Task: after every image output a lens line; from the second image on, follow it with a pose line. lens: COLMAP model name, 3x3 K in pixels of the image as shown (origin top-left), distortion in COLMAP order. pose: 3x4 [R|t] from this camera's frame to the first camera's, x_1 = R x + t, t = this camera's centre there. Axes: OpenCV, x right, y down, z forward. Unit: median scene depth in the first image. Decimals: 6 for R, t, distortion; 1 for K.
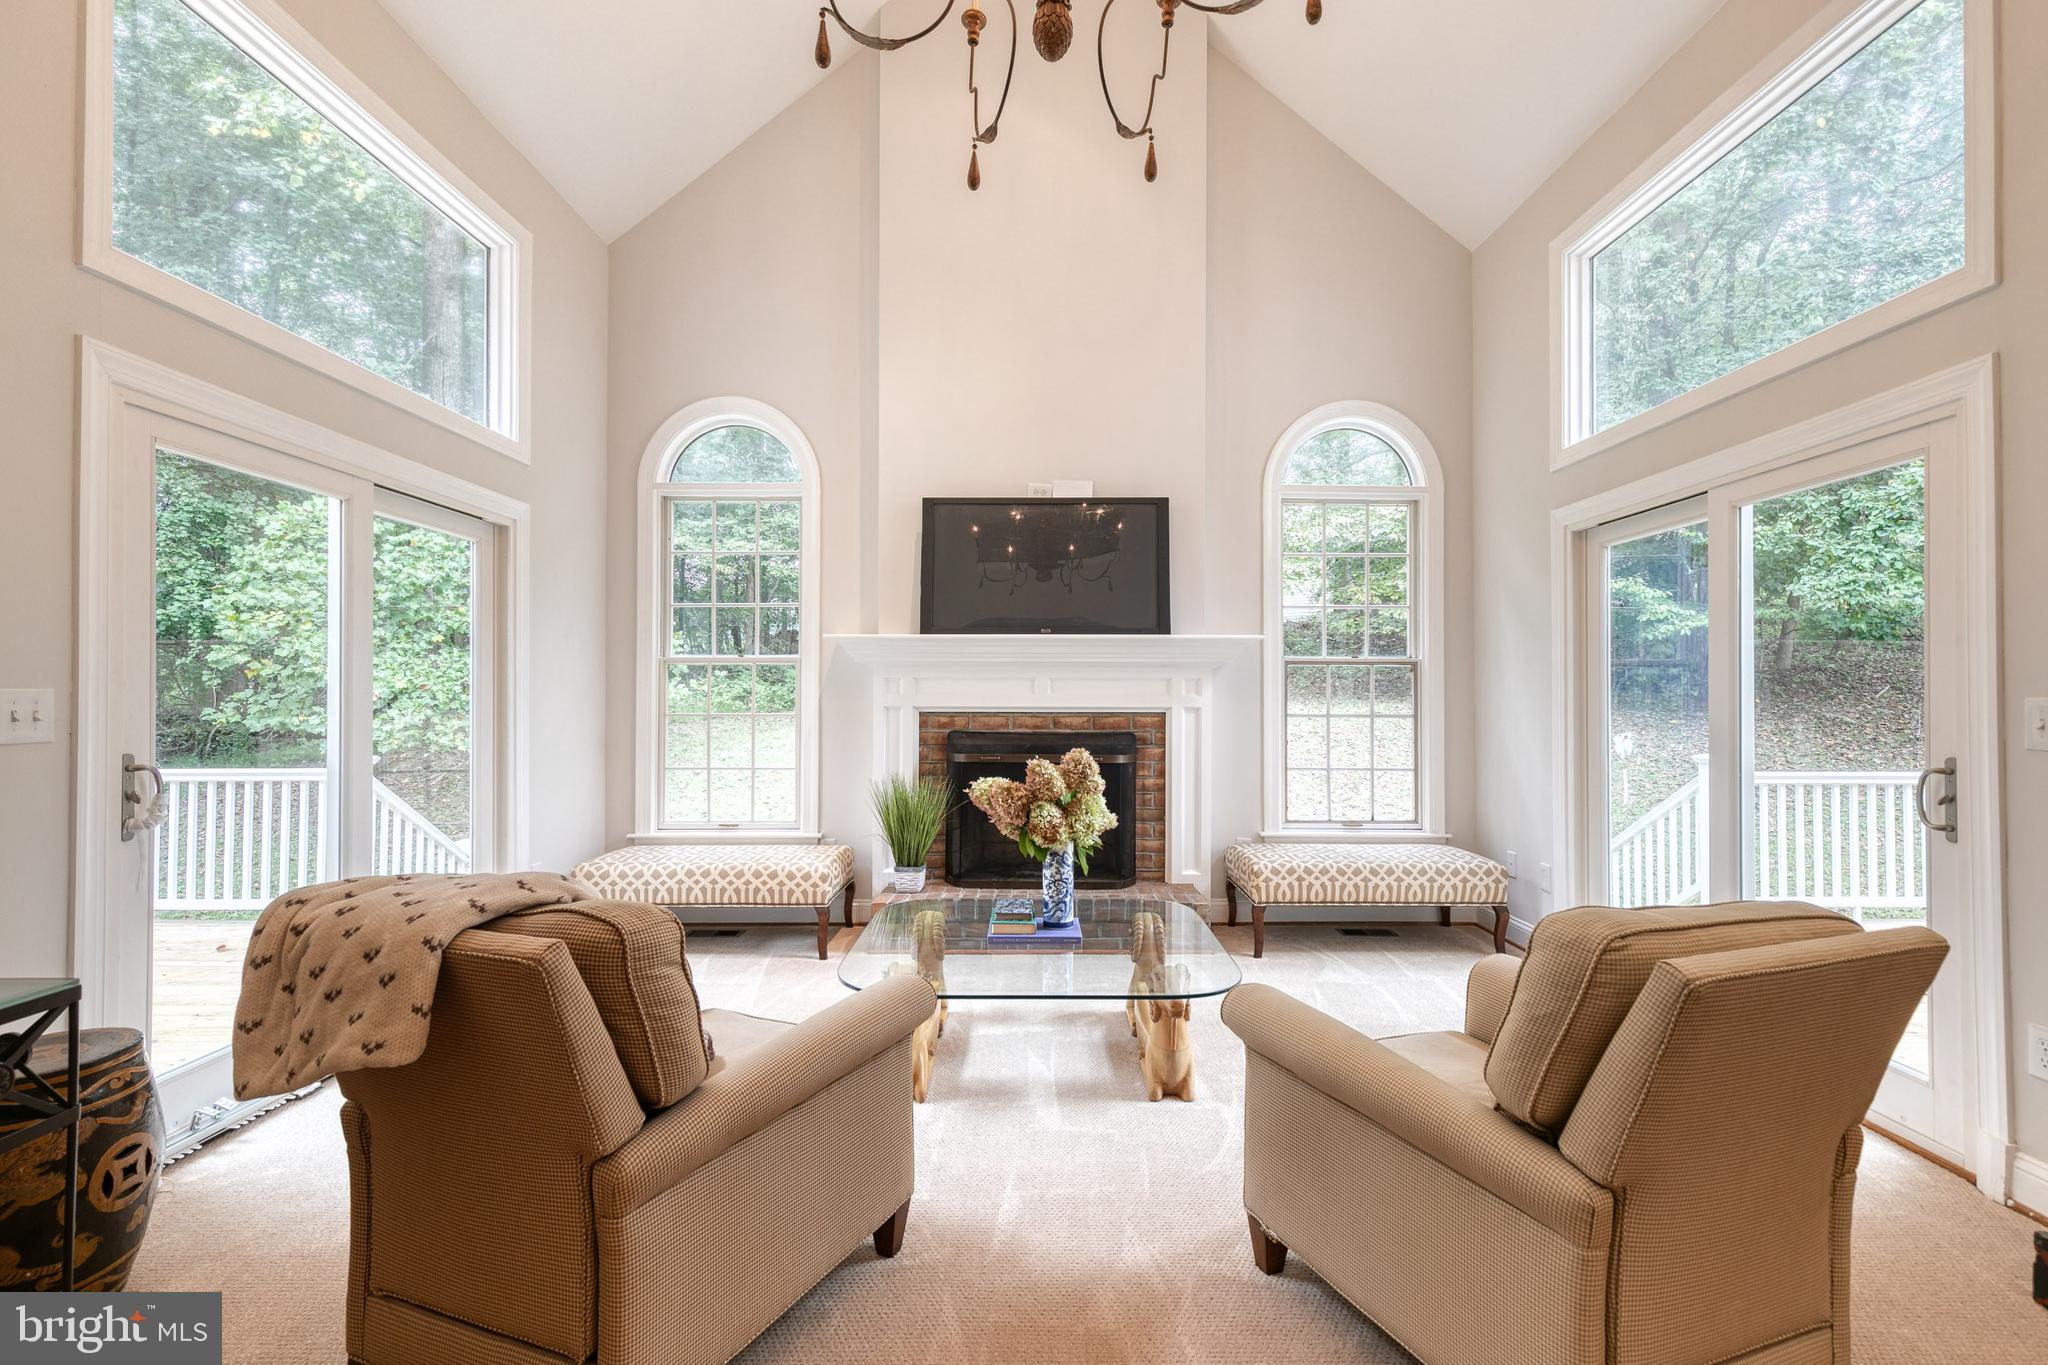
lens RADIAL K [[948.7, 0, 1040.2], [0, 948.7, 670.0], [0, 0, 1]] dist [0.003319, 0.000245]
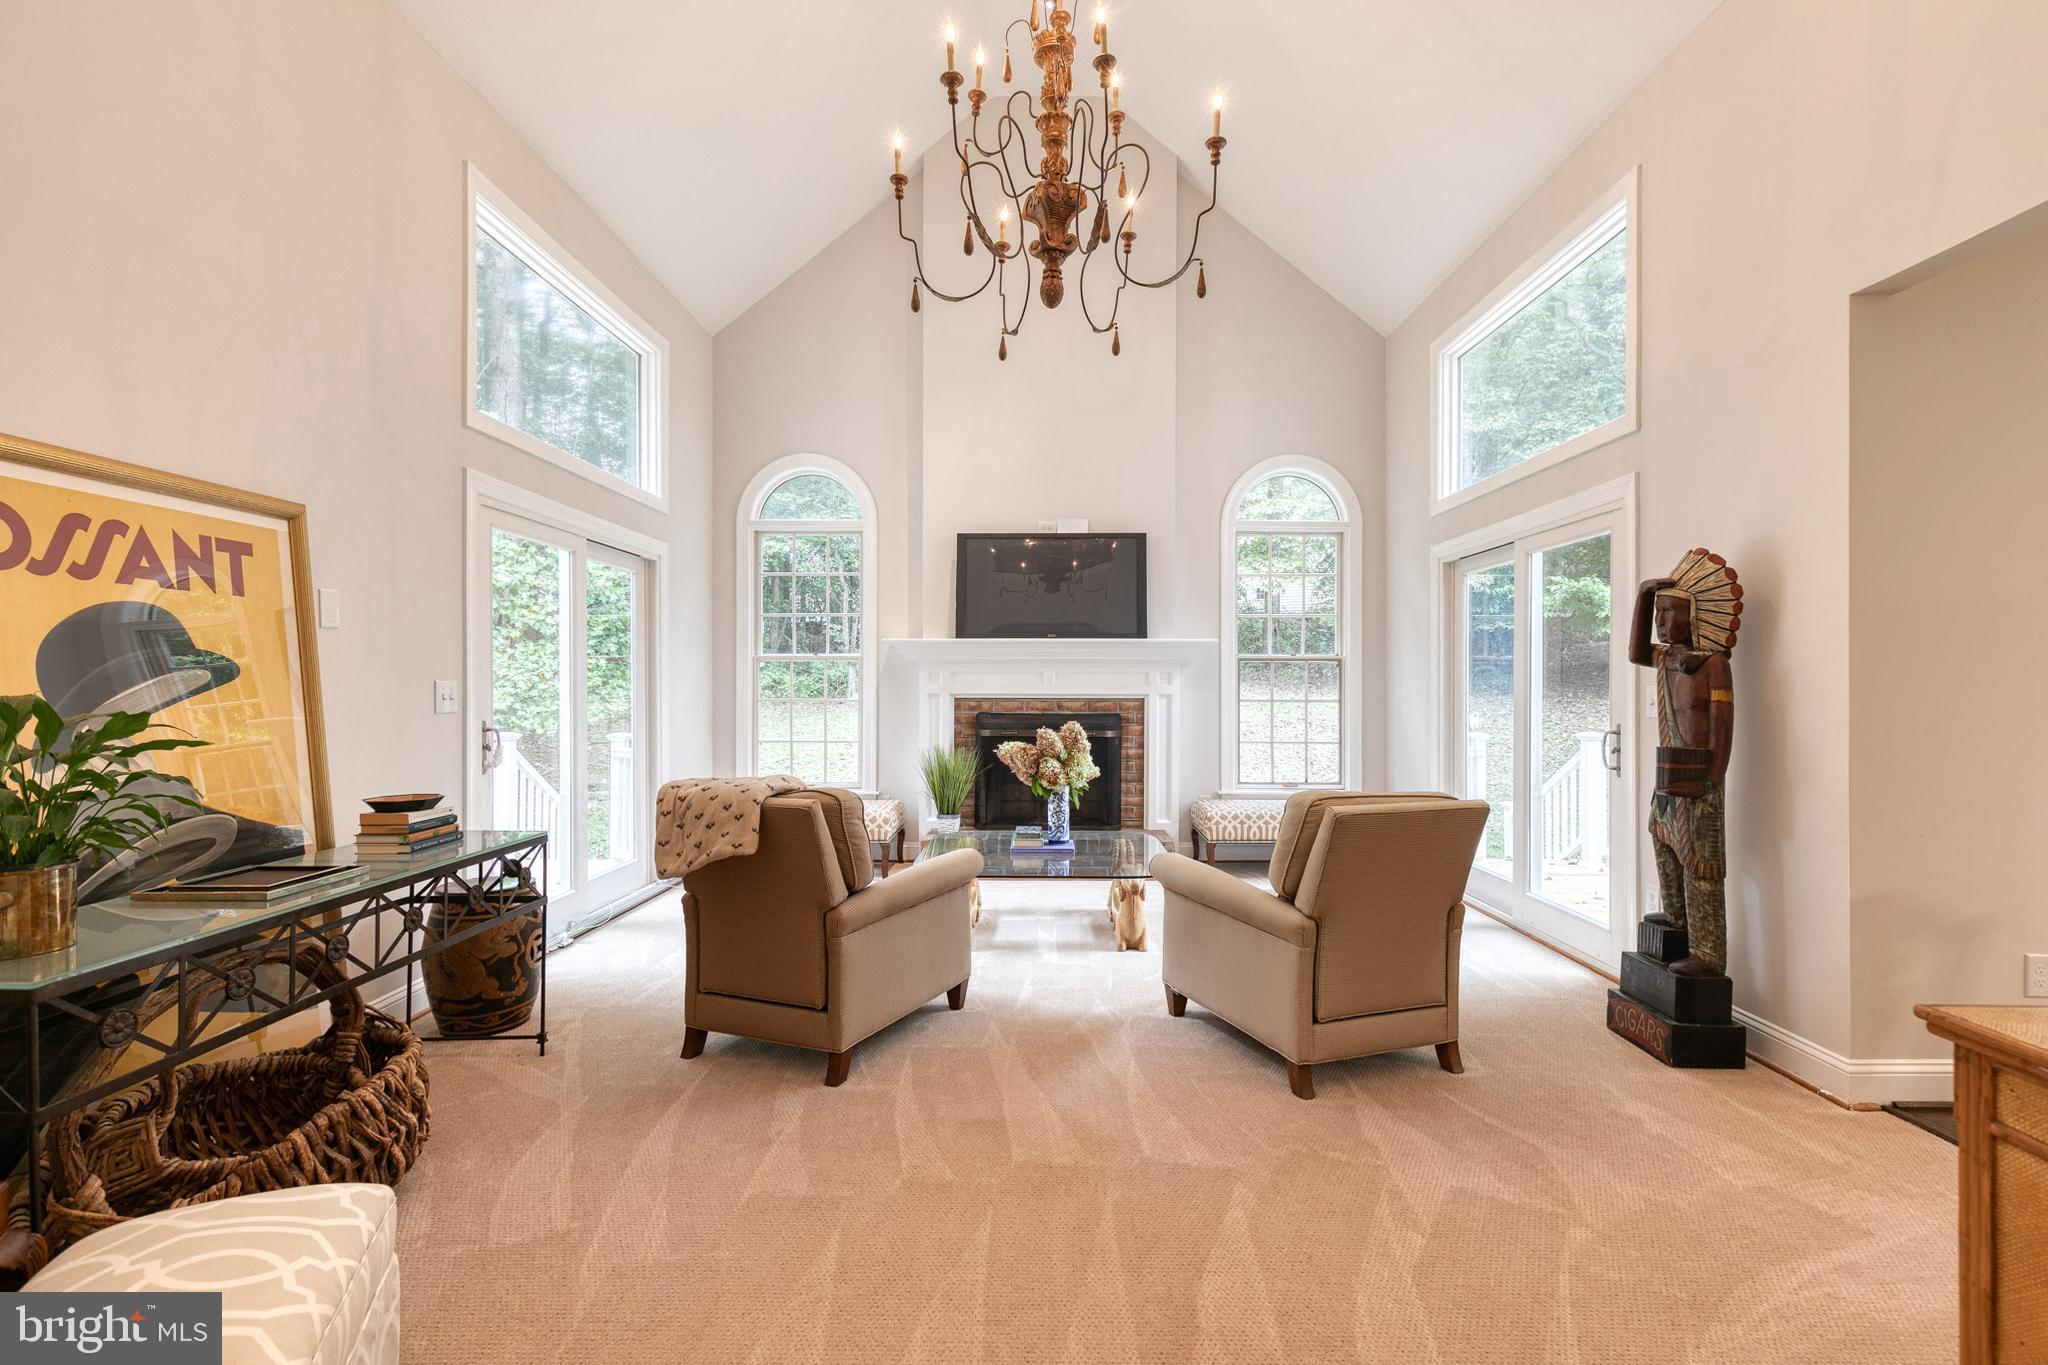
lens RADIAL K [[934.5, 0, 1024.0], [0, 934.5, 682.5], [0, 0, 1]] dist [0.003937, -0.000235]
pose [[0.999588, 0.000016, -0.028694, 0.005617], [0.000670, 0.999715, 0.023873, -0.008823], [0.028686, -0.023882, 0.999303, -0.340248]]
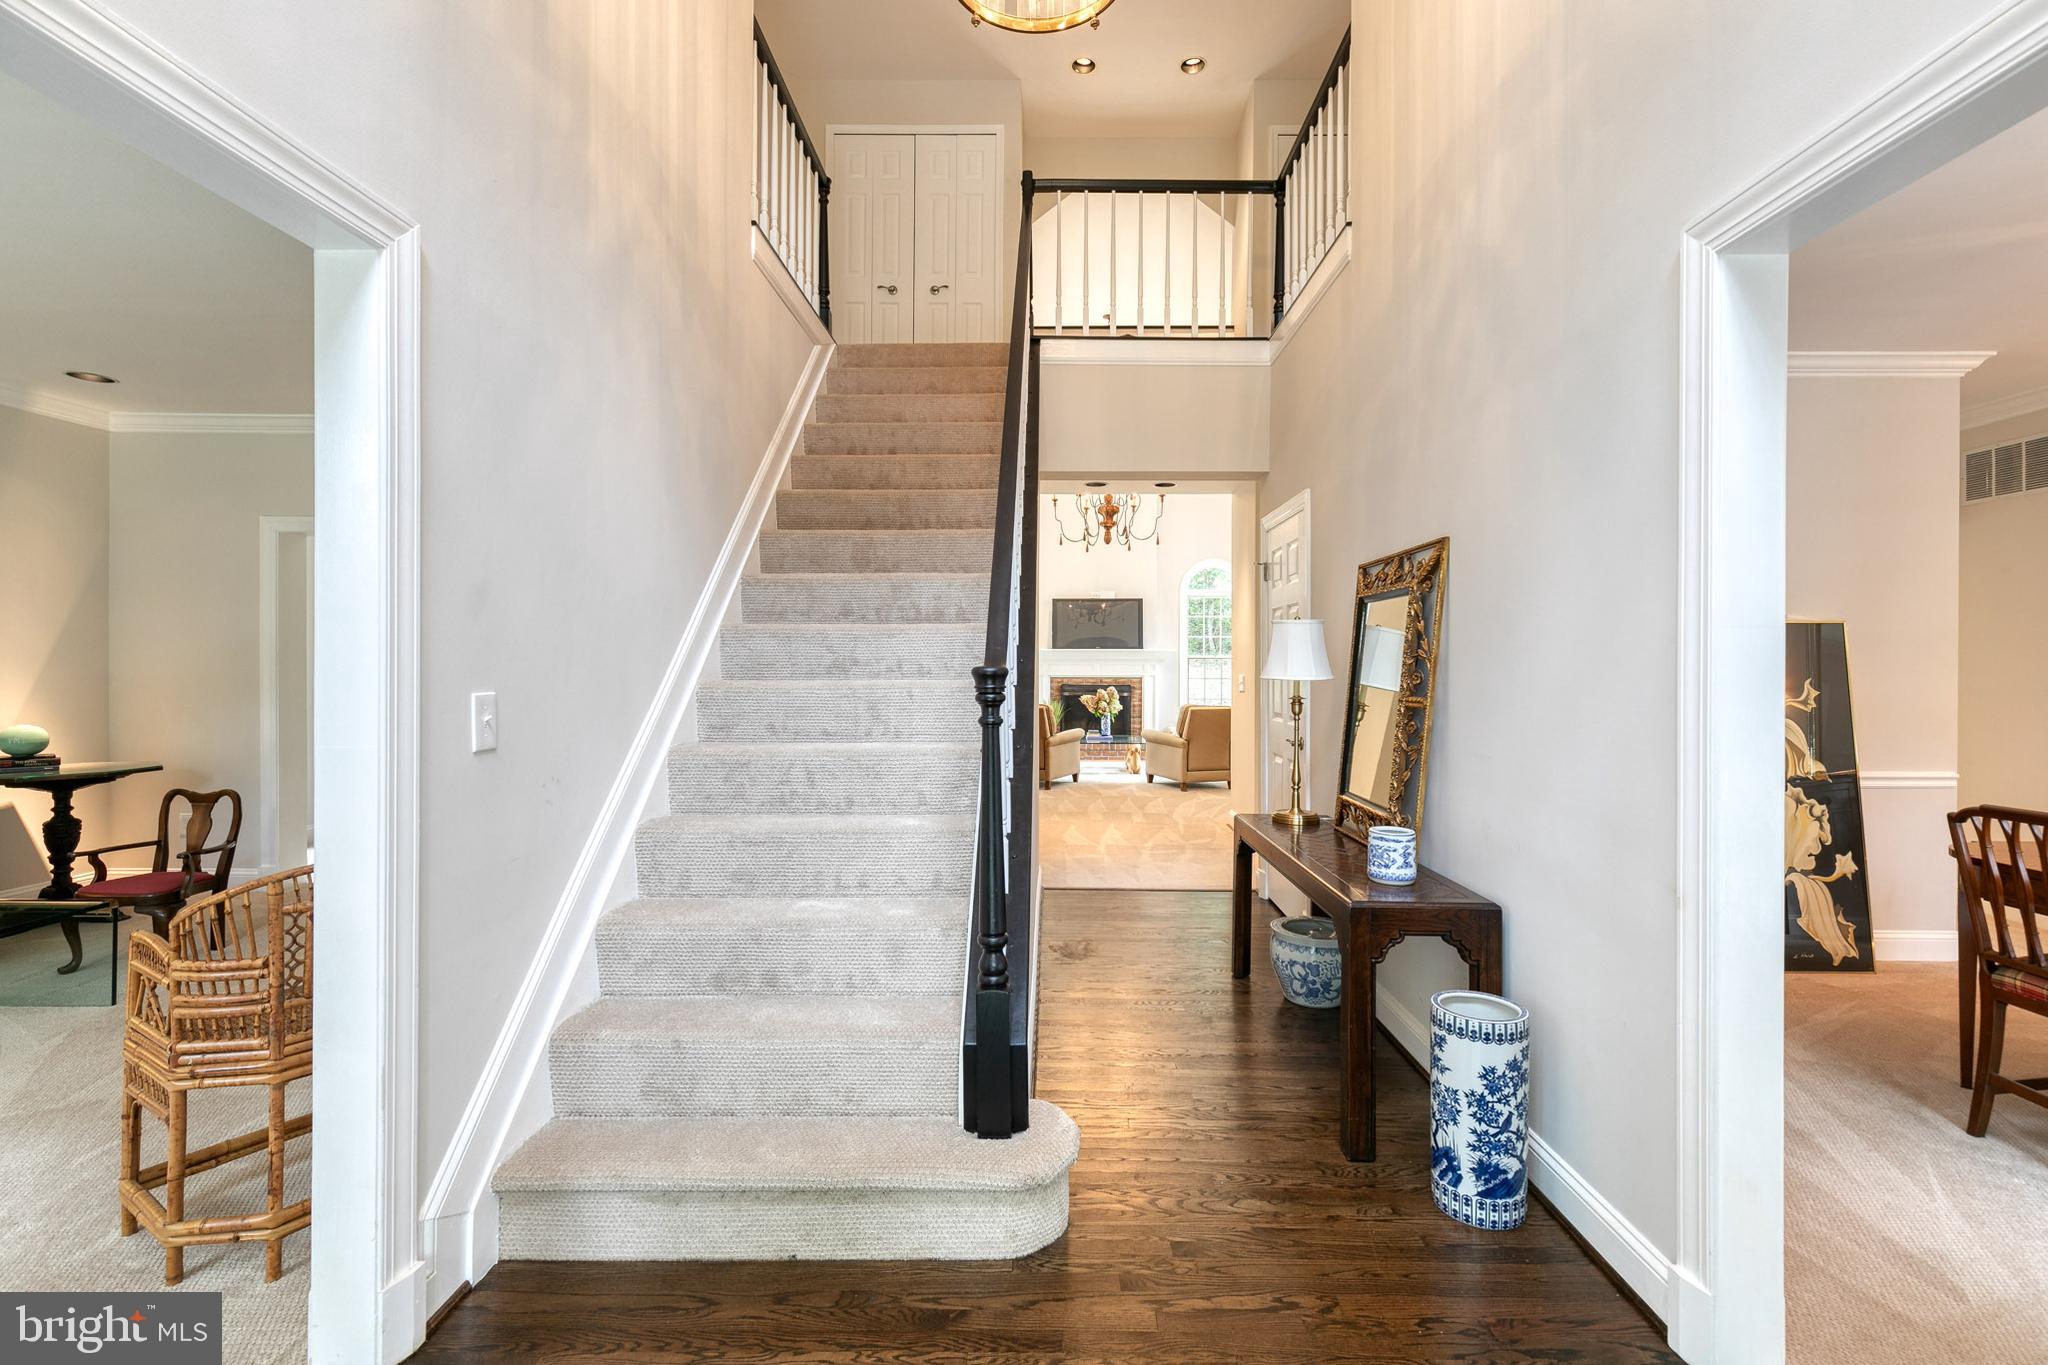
lens RADIAL K [[948.7, 0, 1040.2], [0, 948.7, 670.0], [0, 0, 1]] dist [0.003319, 0.000245]
pose [[0.999823, -0.001471, -0.018770, -0.128932], [0.002120, 0.999399, 0.034614, -0.084420], [0.018708, -0.034648, 0.999224, -2.058532]]
